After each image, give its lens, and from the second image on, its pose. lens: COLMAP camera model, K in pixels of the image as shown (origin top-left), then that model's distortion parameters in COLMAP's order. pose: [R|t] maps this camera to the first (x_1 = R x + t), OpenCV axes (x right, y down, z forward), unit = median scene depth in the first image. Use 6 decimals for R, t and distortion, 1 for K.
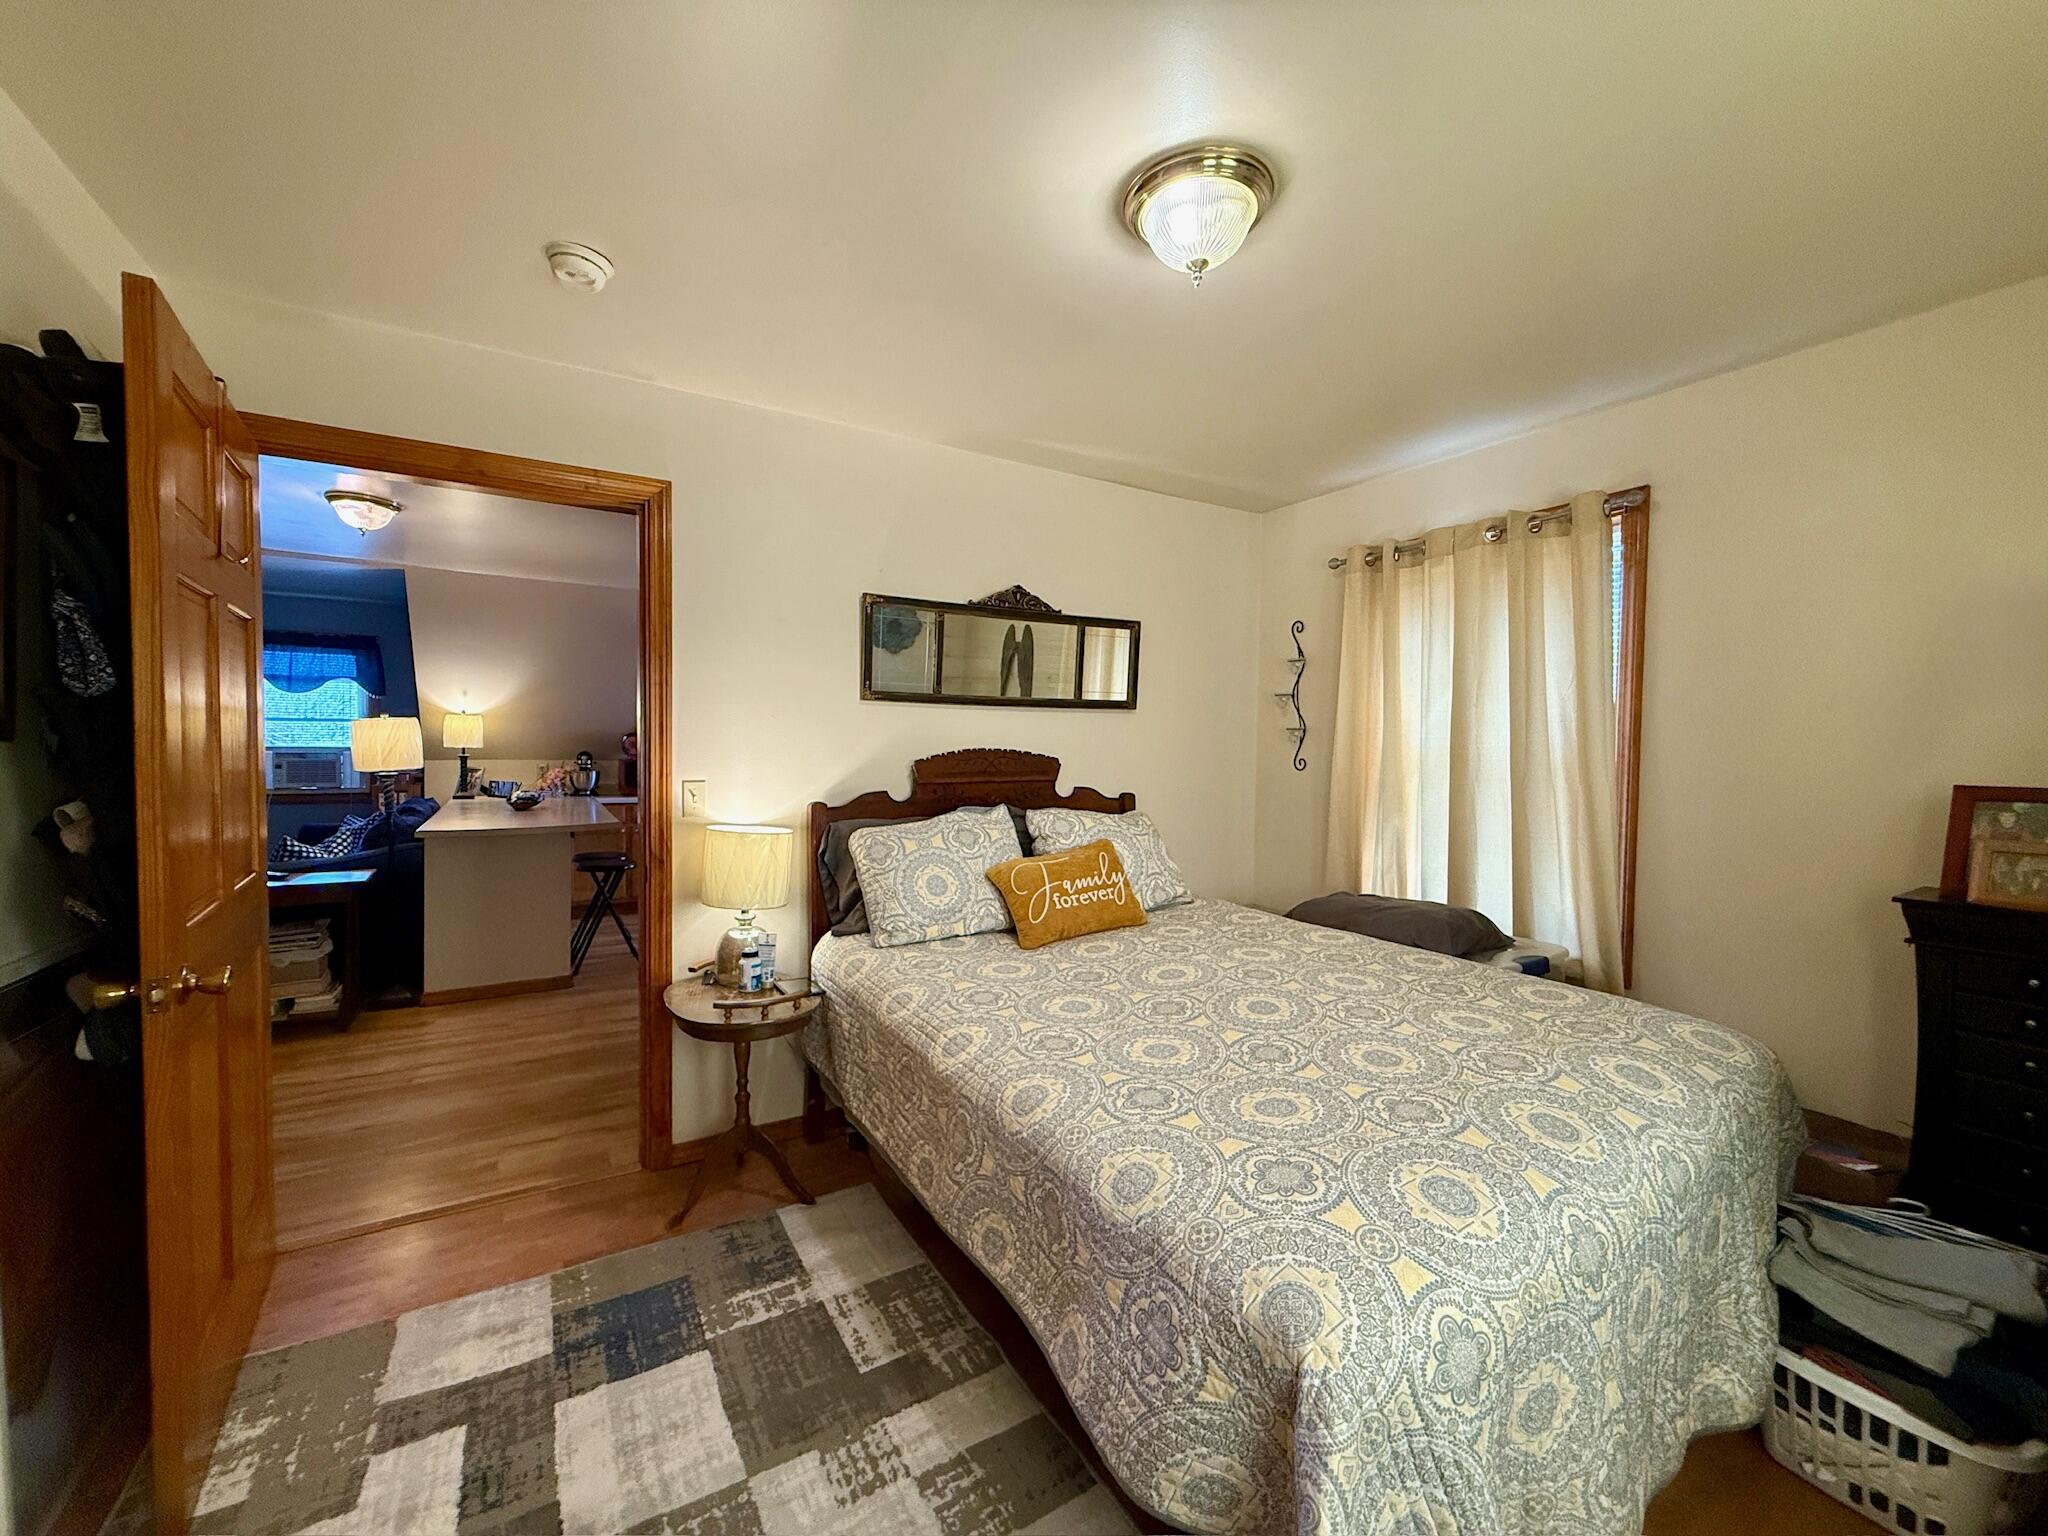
lens RADIAL K [[819.6, 0, 1030.9], [0, 819.6, 766.0], [0, 0, 1]] dist [0.001862, 0.000246]
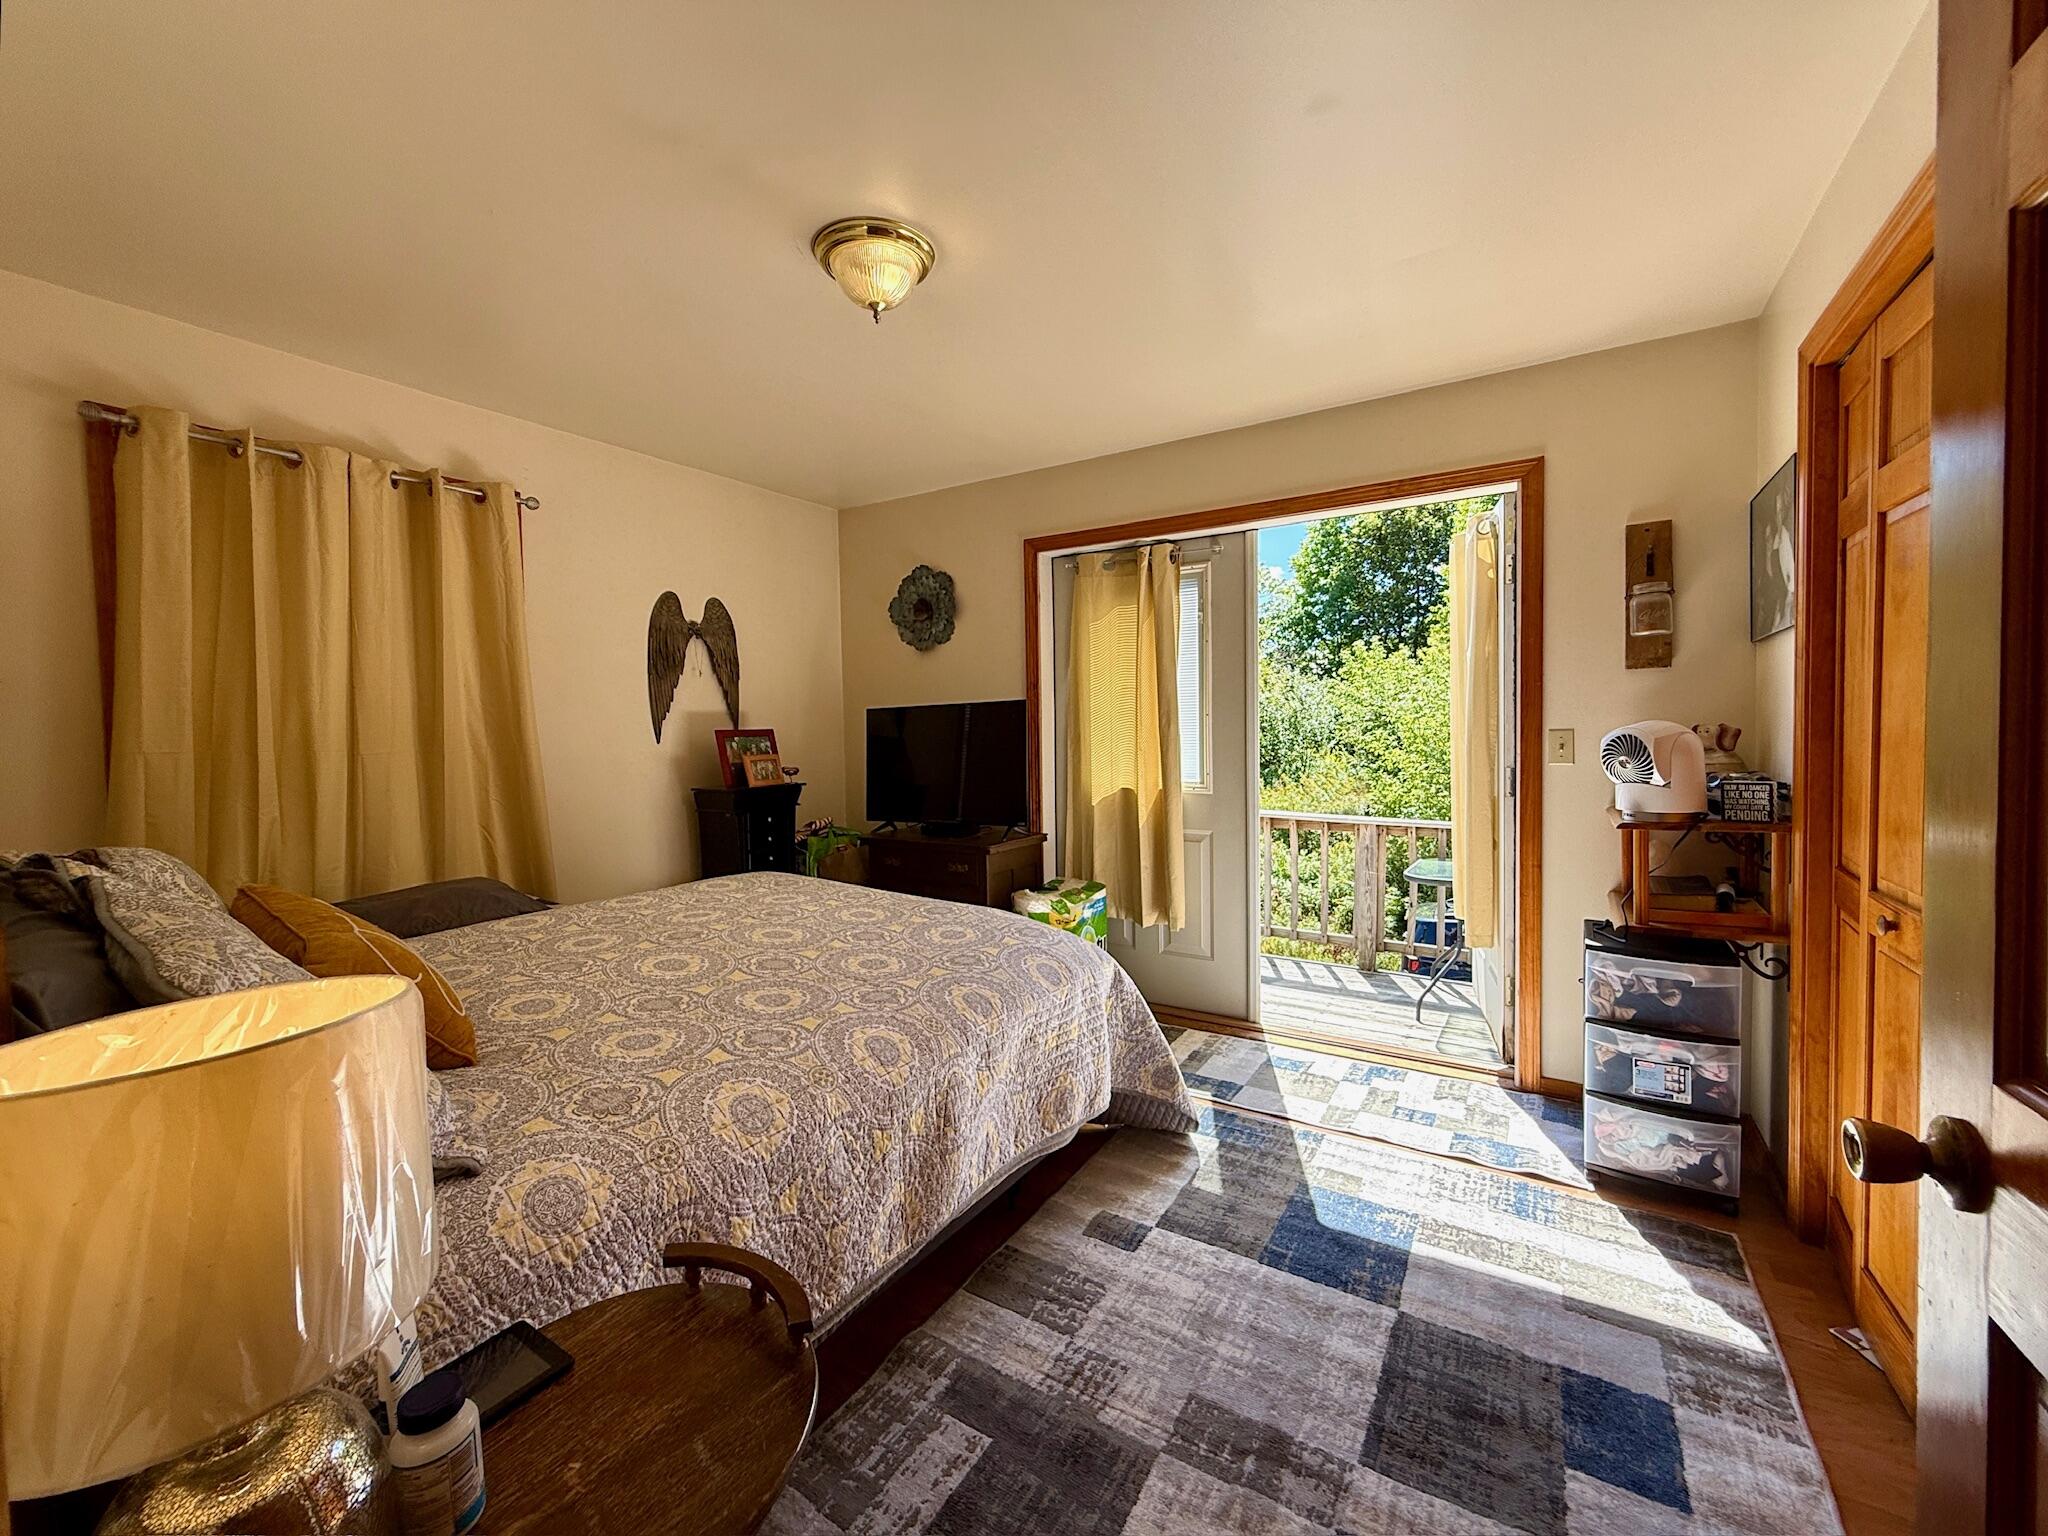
lens RADIAL K [[819.6, 0, 1028.3], [0, 819.6, 747.7], [0, 0, 1]] dist [0.001862, 0.000246]
pose [[-0.456065, -0.027992, 0.889506, -1.079895], [0.013374, 0.999177, 0.038300, 0.004762], [-0.889846, 0.029364, -0.455315, 1.513055]]
